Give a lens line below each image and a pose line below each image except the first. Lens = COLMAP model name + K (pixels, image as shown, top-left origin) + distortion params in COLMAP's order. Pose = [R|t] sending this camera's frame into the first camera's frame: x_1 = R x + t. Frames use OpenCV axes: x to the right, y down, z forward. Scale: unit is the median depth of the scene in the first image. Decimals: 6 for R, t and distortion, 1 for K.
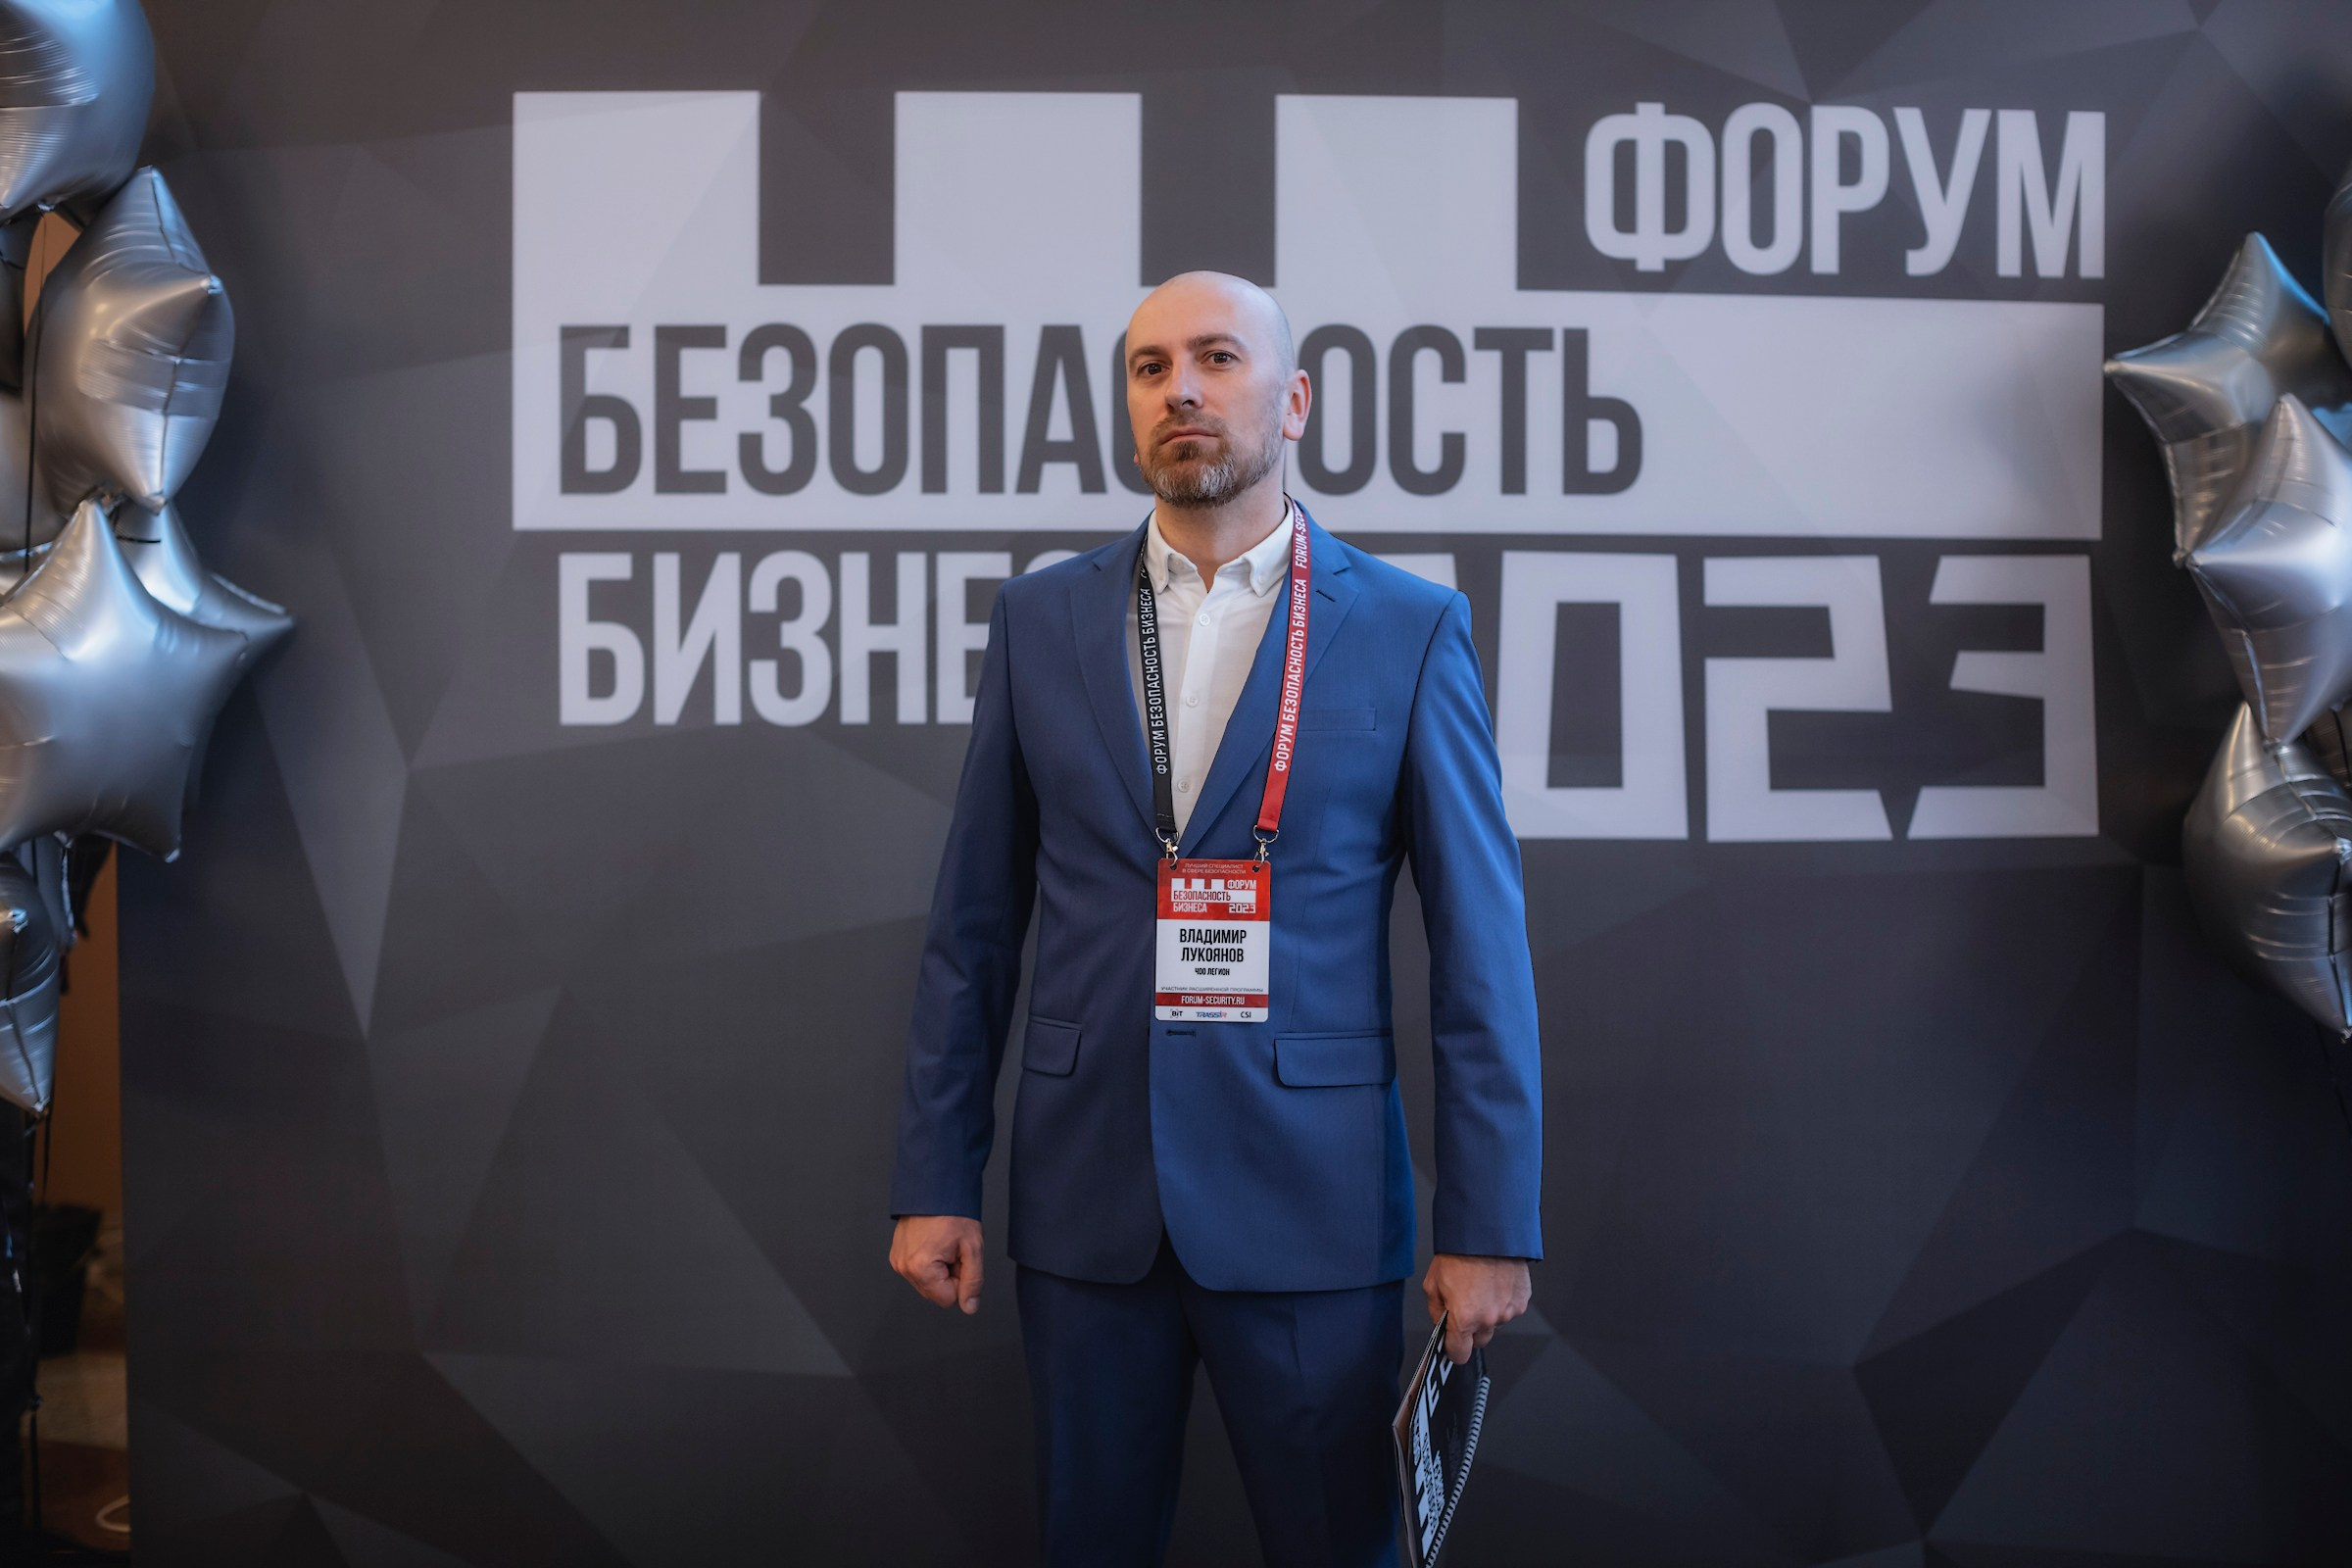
lens RADIAL K [[3507.5, 0, 1176.0], [0, 3507.5, 784.0], [0, 0, 1]] dist [-0.185848, 0.398155]
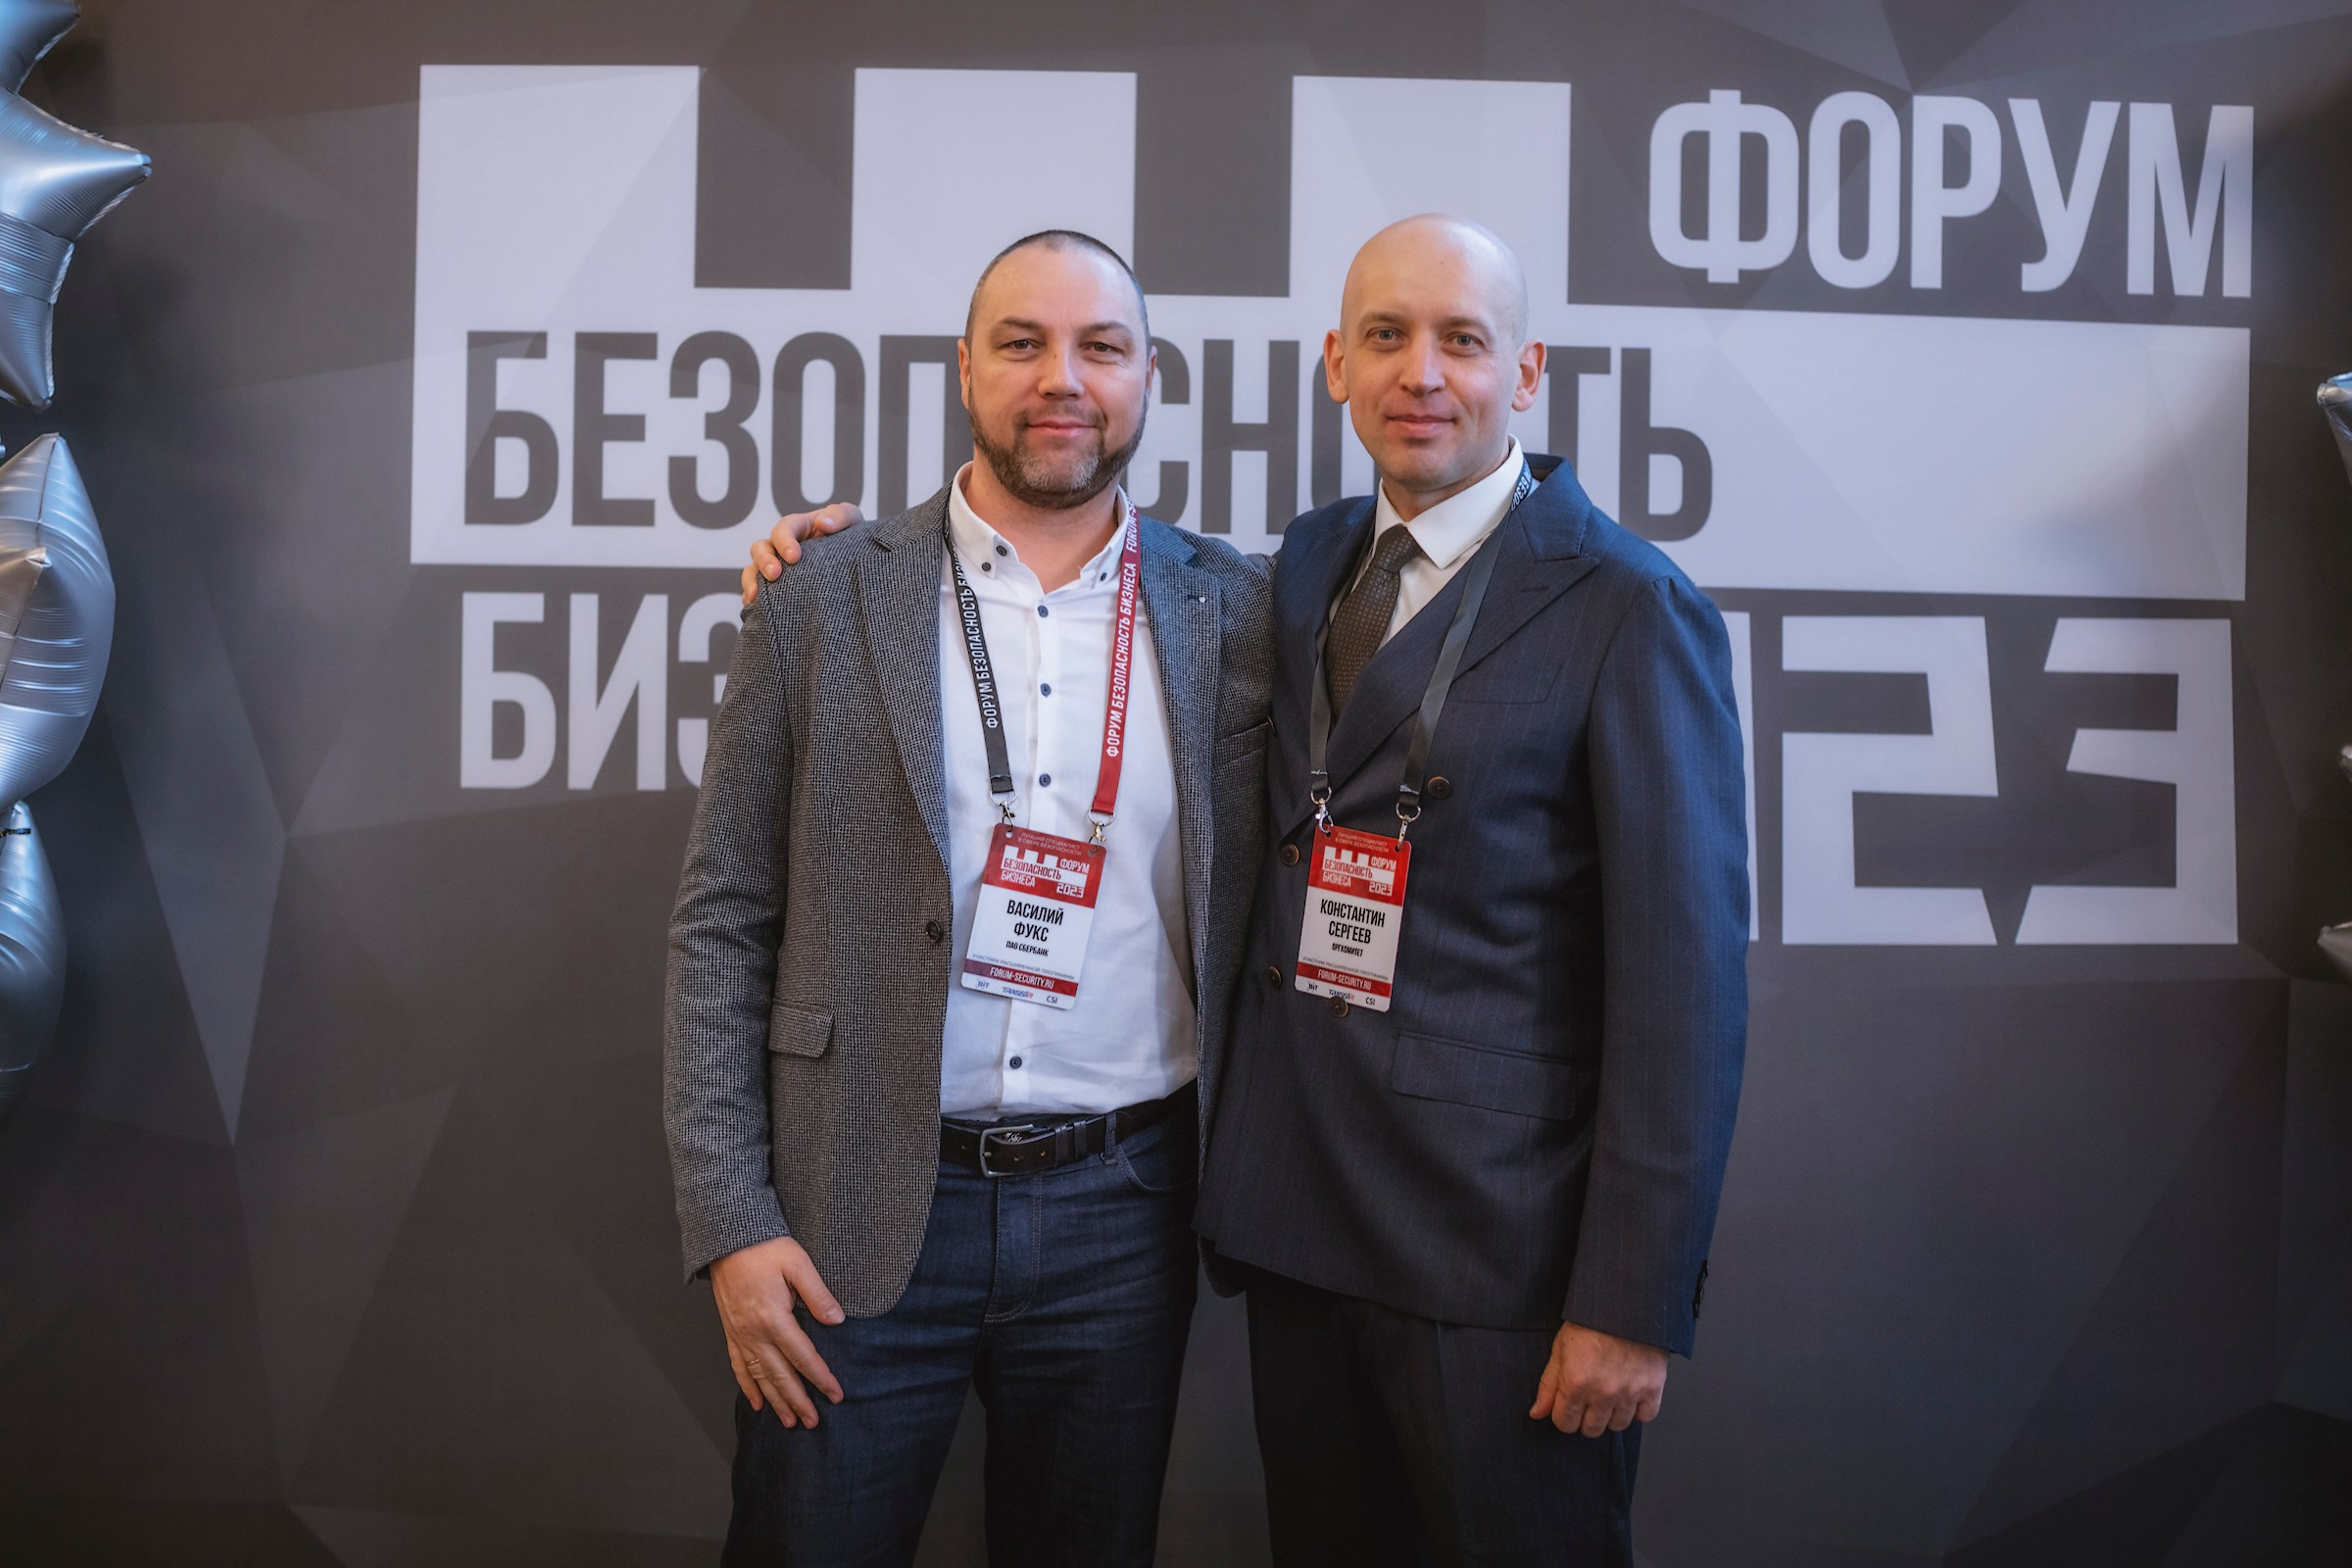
lens RADIAL K [[3507.5, 0, 1176.0], [0, 3507.5, 784.0], [0, 0, 1]] dist [-0.185848, 0.398155]
pose [[0.999248, 0.015496, -0.035554, 0.033233], [-0.016295, 0.999619, -0.022294, -0.001452], [0.035195, 0.022857, 0.999119, 0.135221]]
